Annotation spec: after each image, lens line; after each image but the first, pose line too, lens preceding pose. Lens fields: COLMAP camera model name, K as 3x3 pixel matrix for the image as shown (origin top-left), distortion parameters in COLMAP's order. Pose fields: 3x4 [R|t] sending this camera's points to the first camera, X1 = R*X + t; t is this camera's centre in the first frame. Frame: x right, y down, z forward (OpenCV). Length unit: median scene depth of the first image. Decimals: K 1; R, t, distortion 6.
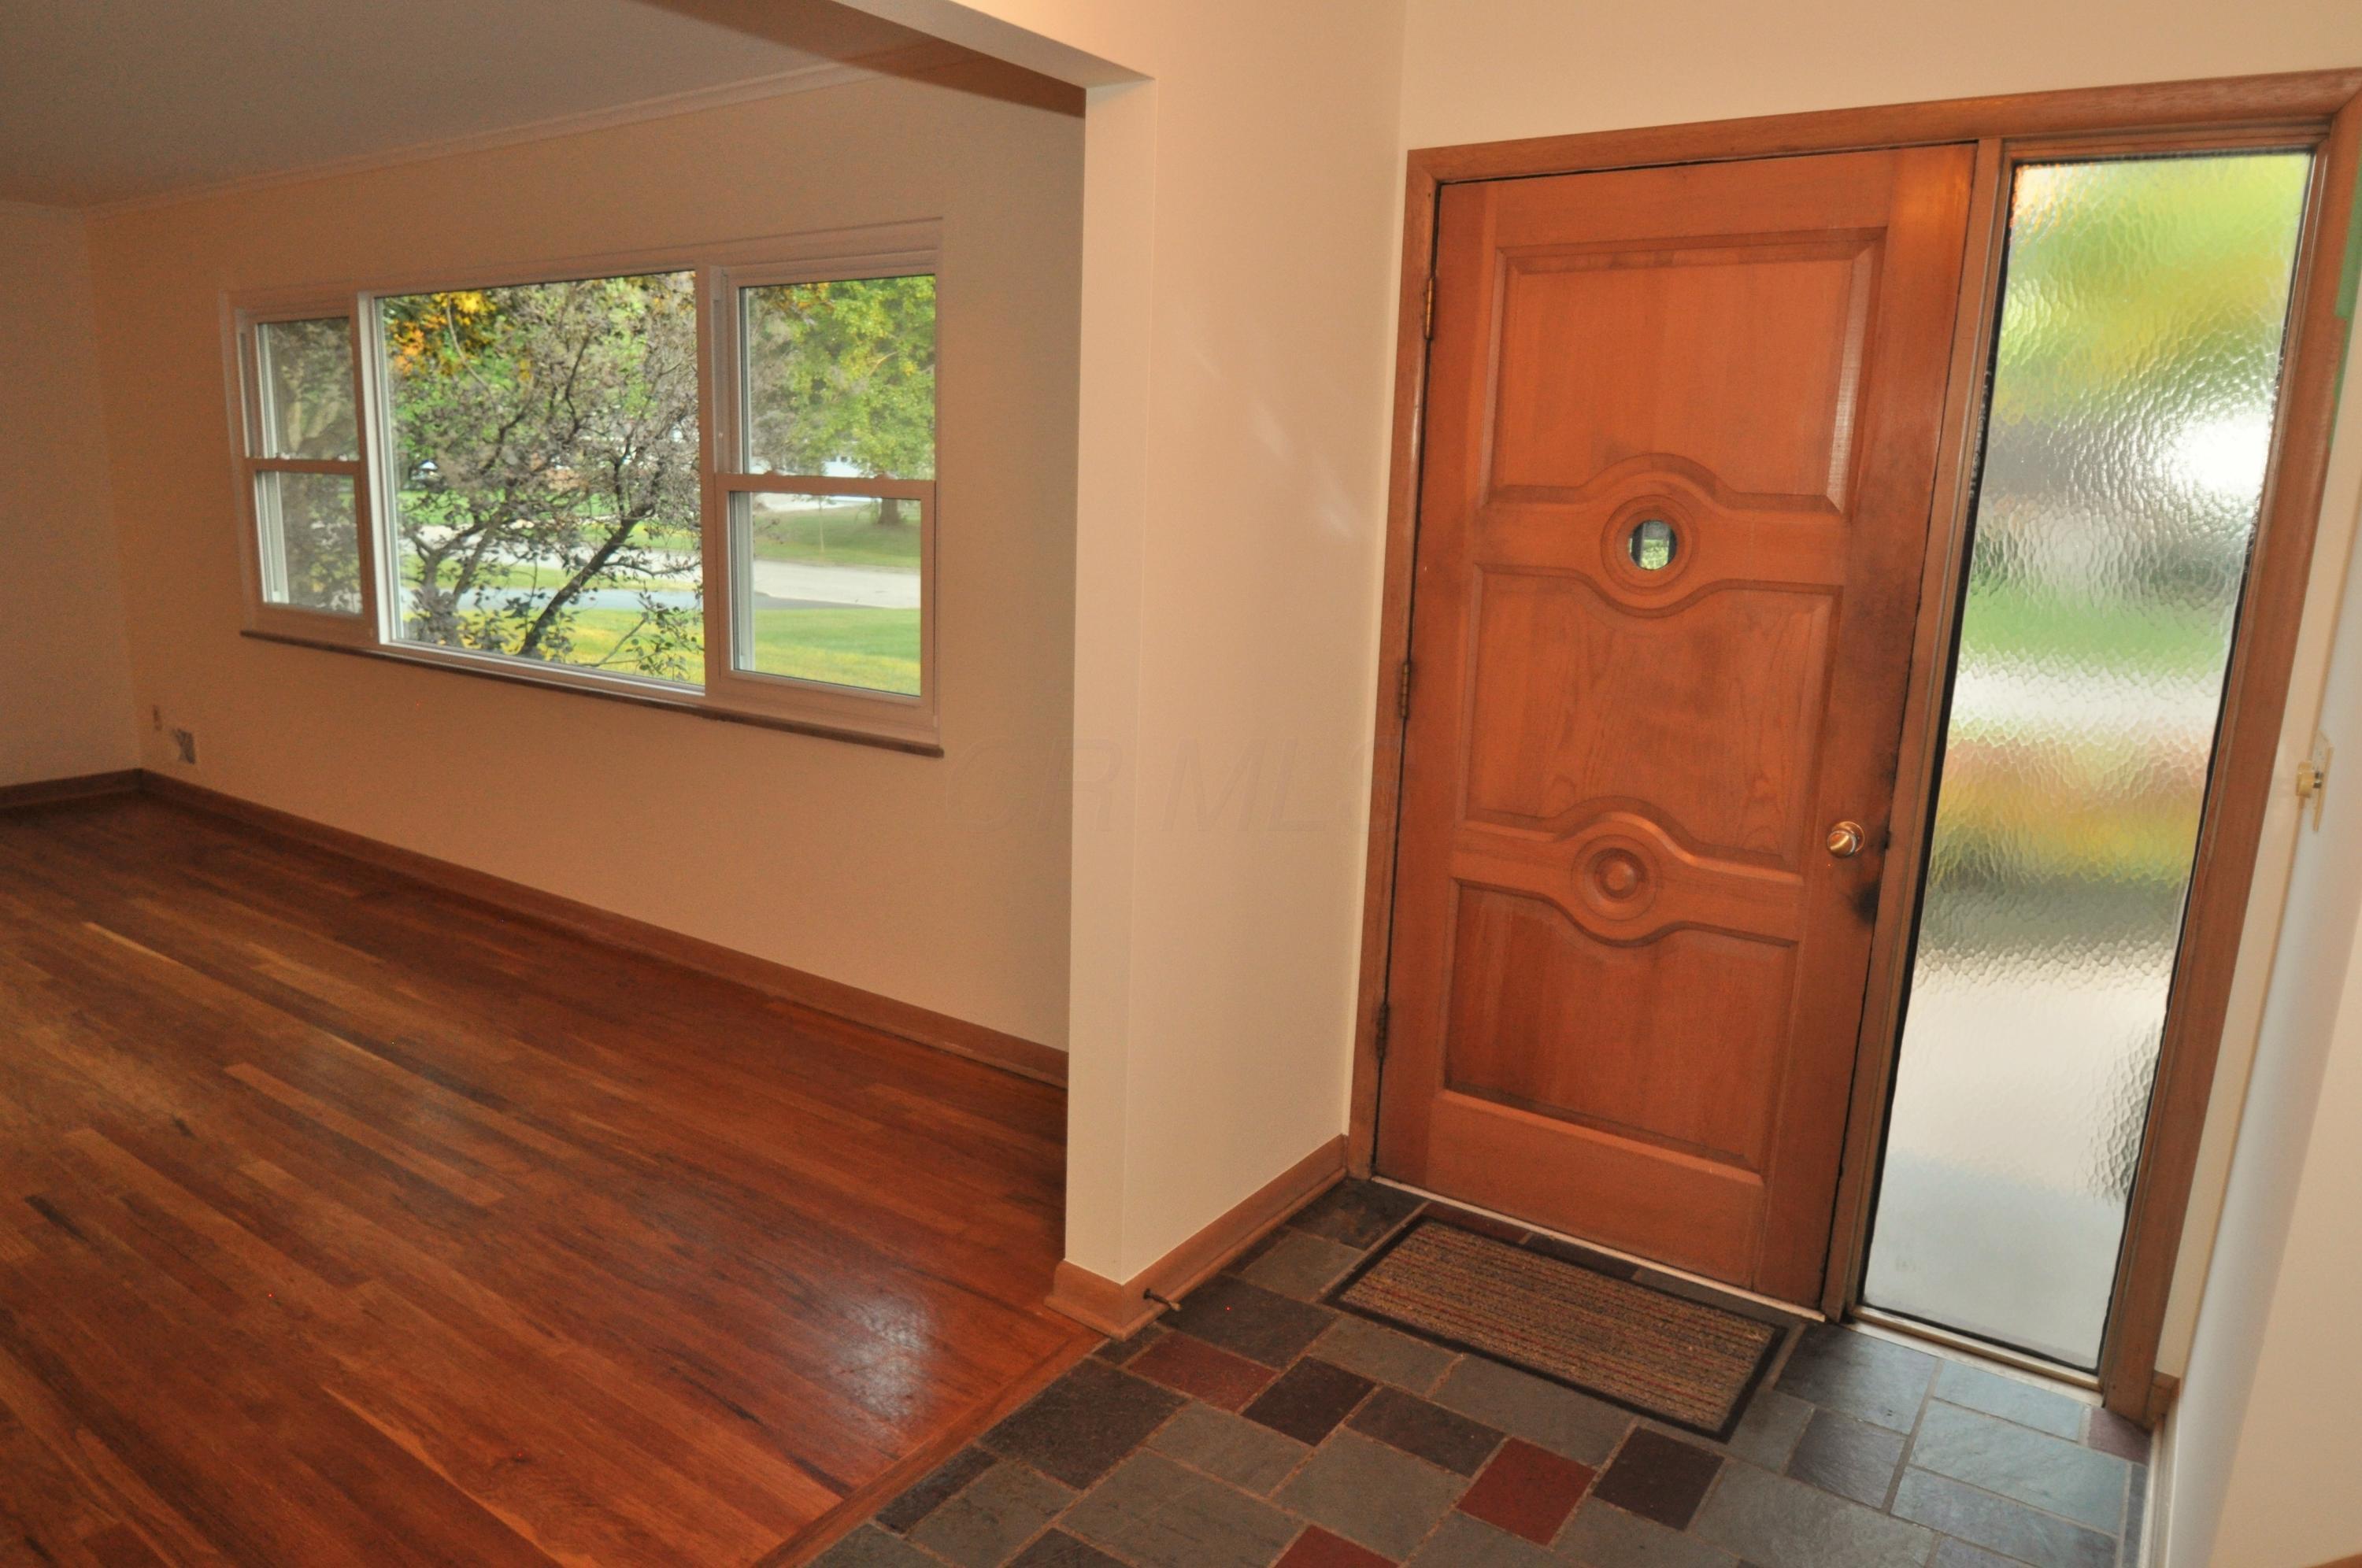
lens RADIAL K [[1530.2, 0, 1181.0], [0, 1530.2, 784.0], [0, 0, 1]] dist [-0.022479, -0.002729]
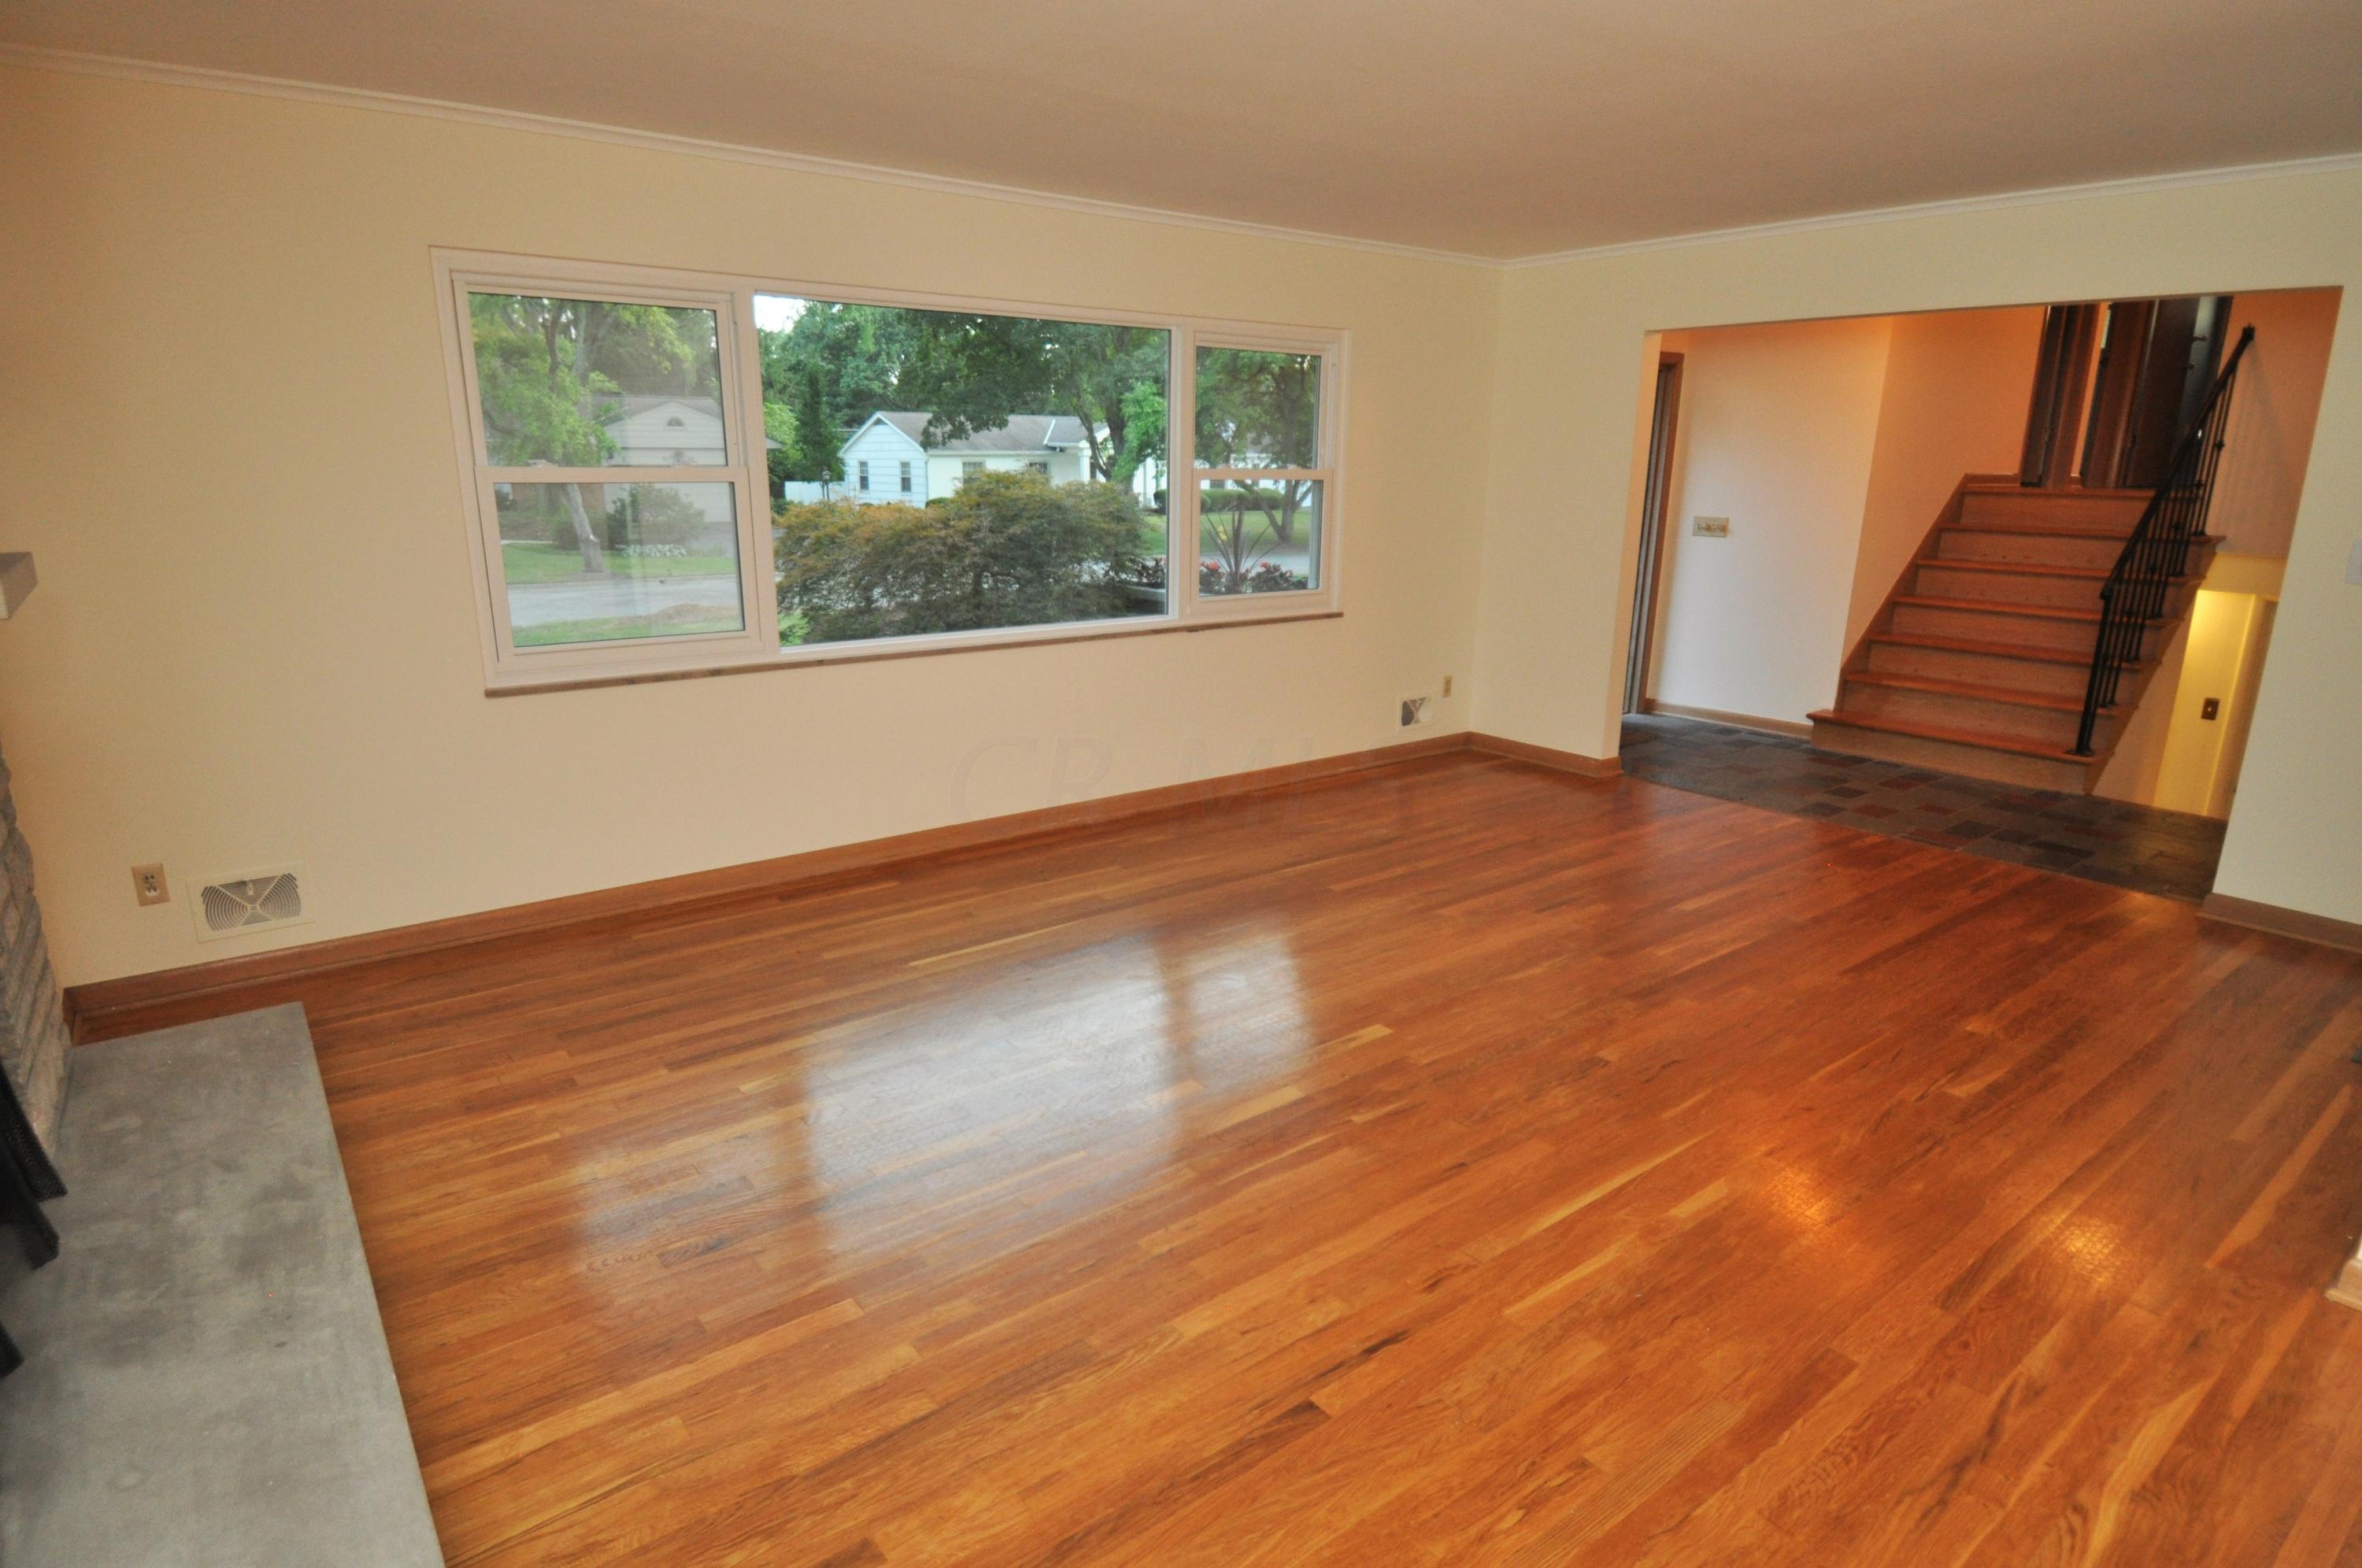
lens RADIAL K [[1241.5, 0, 1103.5], [0, 1241.5, 783.1], [0, 0, 1]] dist [-0.024776, 0.010451]
pose [[0.329683, -0.260664, 0.907394, -2.269595], [0.192809, 0.959462, 0.205568, -0.257837], [-0.924194, 0.107181, 0.366577, 0.976137]]
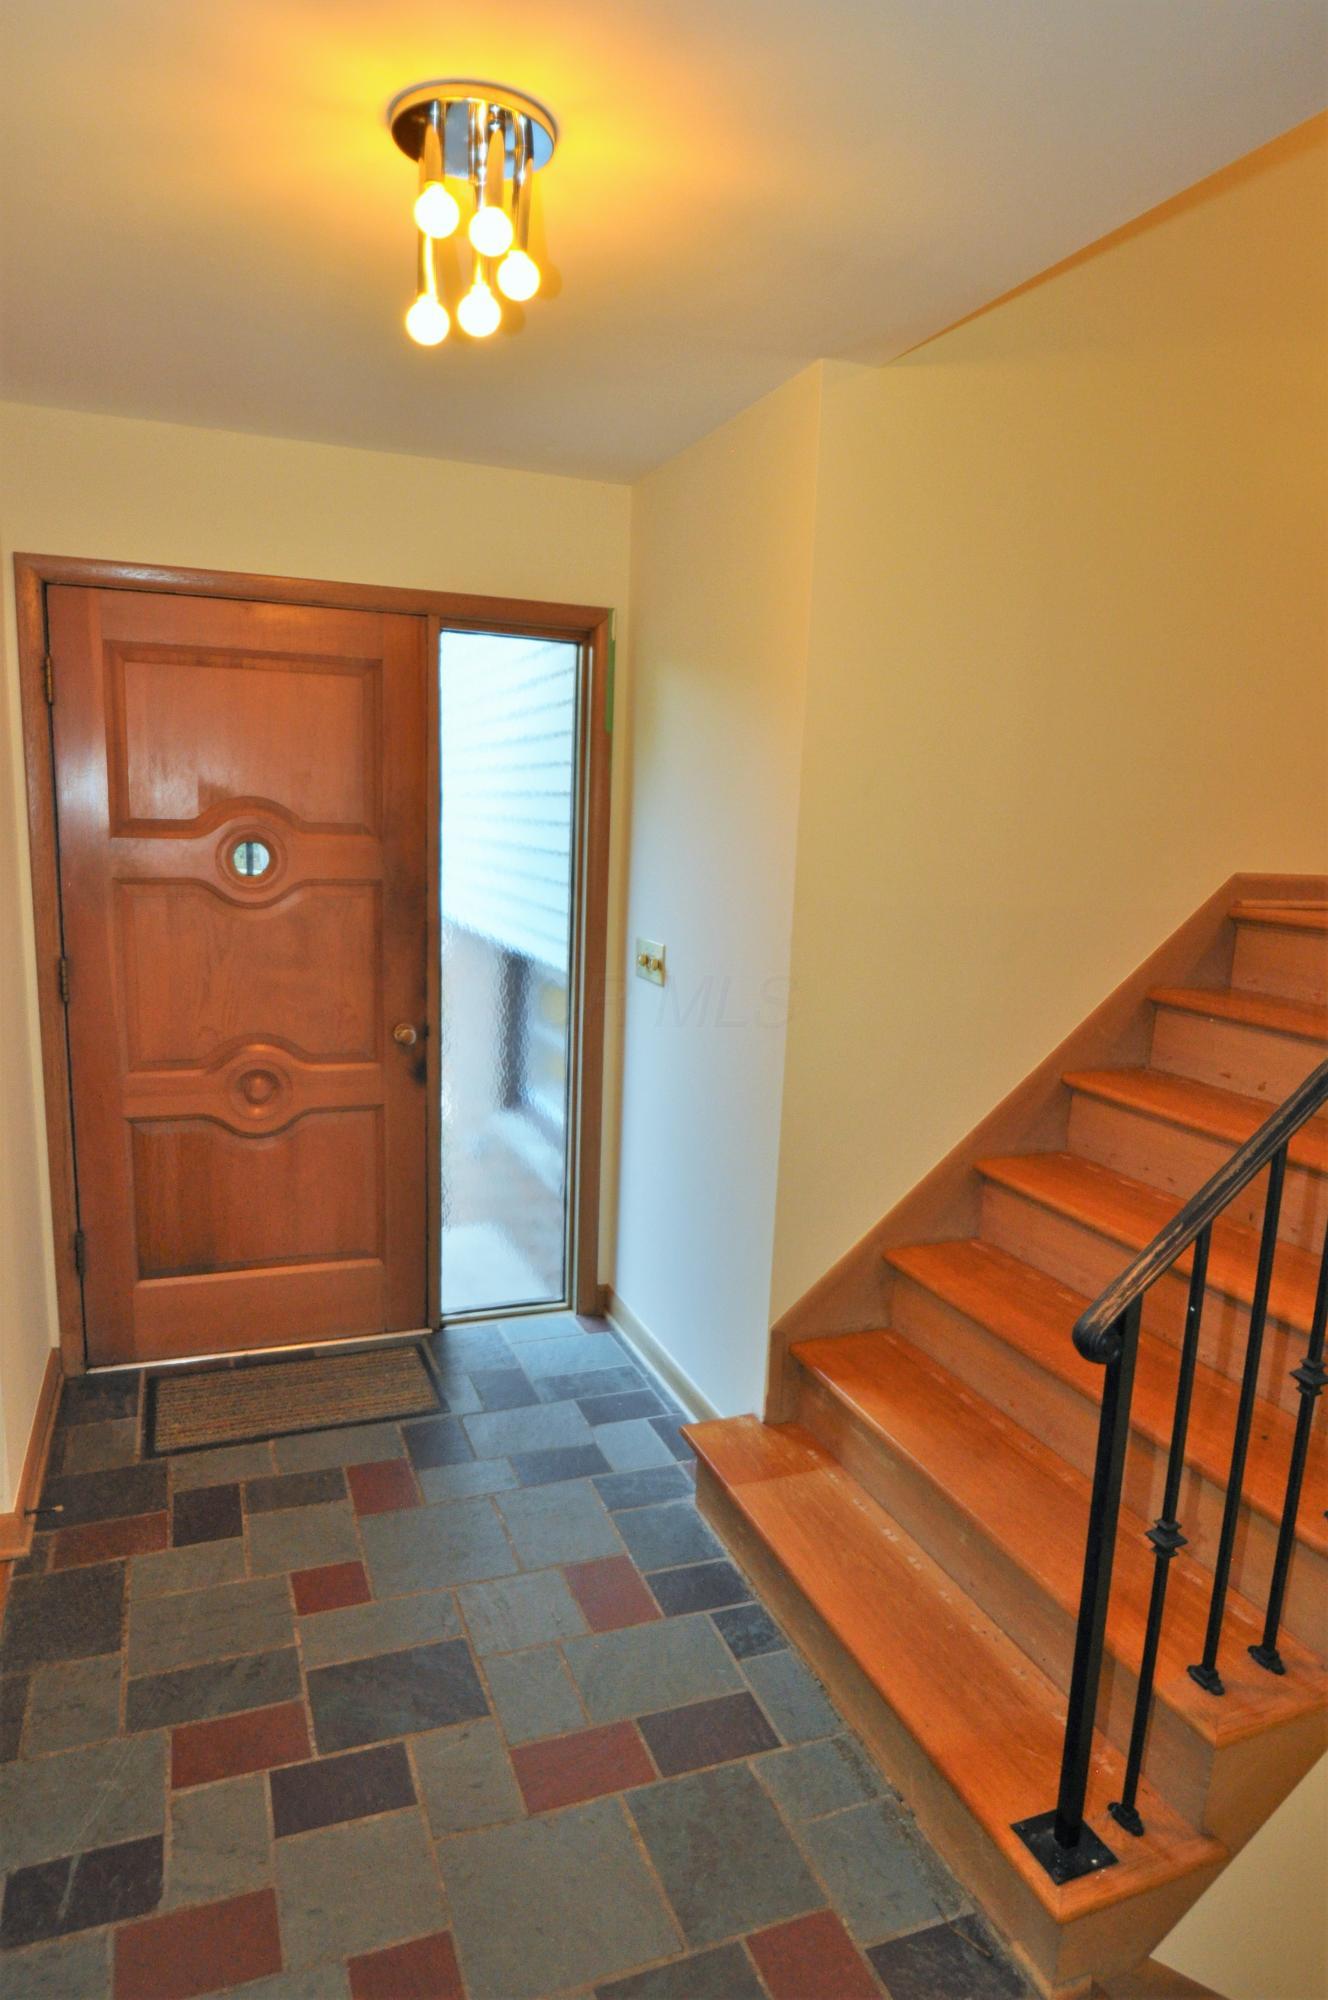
lens RADIAL K [[1216.4, 0, 656.6], [0, 1216.4, 1004.8], [0, 0, 1]] dist [-0.008885, -0.002499]
pose [[0.564557, -0.142483, 0.813003, -0.409502], [0.146274, 0.986668, 0.071345, -0.043622], [-0.812330, 0.078643, 0.577872, 0.030475]]
